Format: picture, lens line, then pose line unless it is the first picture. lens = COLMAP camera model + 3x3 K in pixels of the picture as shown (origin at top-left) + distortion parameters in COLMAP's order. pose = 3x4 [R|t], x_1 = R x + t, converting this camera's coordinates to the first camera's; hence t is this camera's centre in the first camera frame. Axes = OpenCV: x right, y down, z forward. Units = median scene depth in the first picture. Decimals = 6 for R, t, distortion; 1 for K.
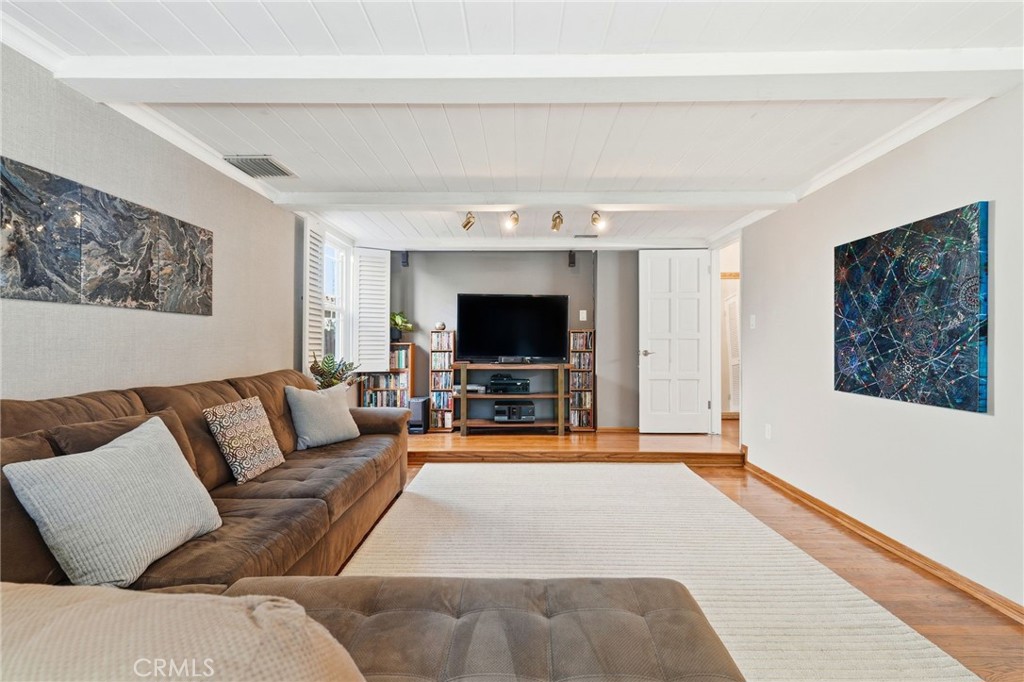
lens RADIAL K [[459.0, 0, 513.7], [0, 459.0, 342.3], [0, 0, 1]] dist [-0.001243, -0.000038]
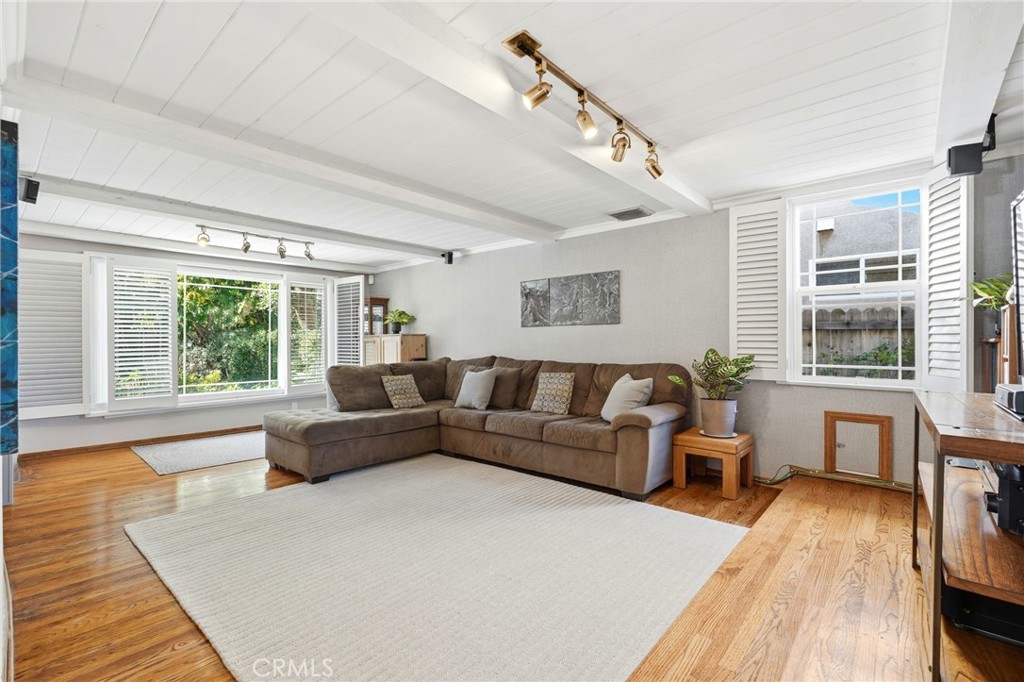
lens RADIAL K [[459.0, 0, 511.5], [0, 459.0, 341.0], [0, 0, 1]] dist [-0.001243, -0.000038]
pose [[-0.645725, 0.001986, -0.763567, 0.934578], [0.006412, 0.999975, -0.002822, 0.004015], [0.763543, -0.006718, -0.645722, 2.075861]]
